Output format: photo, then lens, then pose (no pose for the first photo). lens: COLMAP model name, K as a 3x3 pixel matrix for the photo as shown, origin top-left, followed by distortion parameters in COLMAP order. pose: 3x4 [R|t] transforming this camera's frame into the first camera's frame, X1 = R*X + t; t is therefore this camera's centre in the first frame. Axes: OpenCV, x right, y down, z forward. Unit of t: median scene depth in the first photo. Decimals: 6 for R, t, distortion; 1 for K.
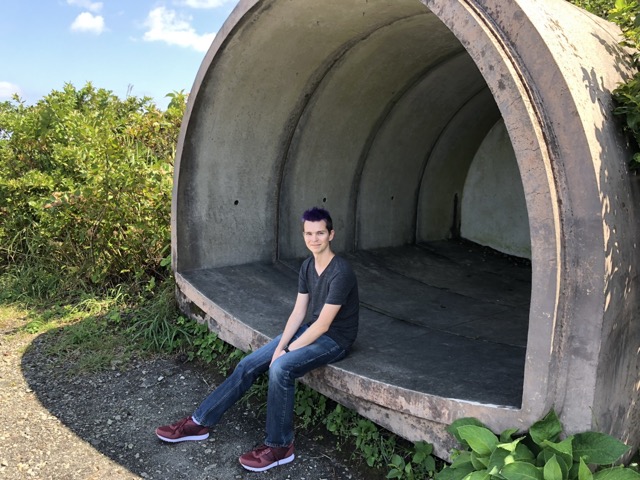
lens RADIAL K [[508.5, 0, 333.2], [0, 508.5, 242.9], [0, 0, 1]] dist [0.024564, -0.011121]
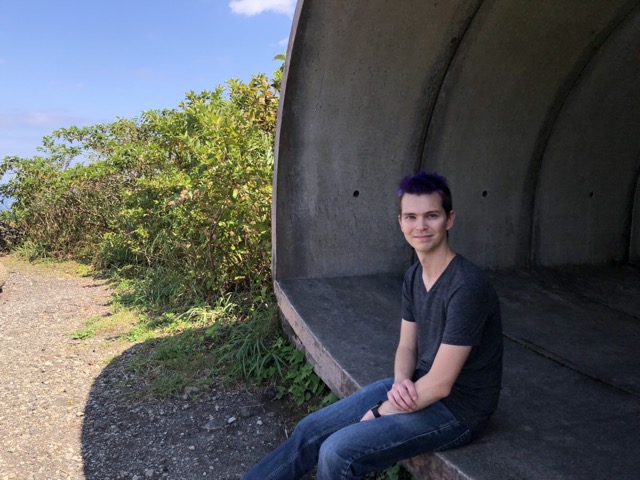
lens RADIAL K [[508.5, 0, 333.2], [0, 508.5, 242.9], [0, 0, 1]] dist [0.024564, -0.011121]
pose [[0.932349, 0.022662, -0.360850, 0.056537], [-0.038540, 0.998577, -0.036868, 0.025304], [0.359501, 0.048281, 0.931895, 0.302729]]
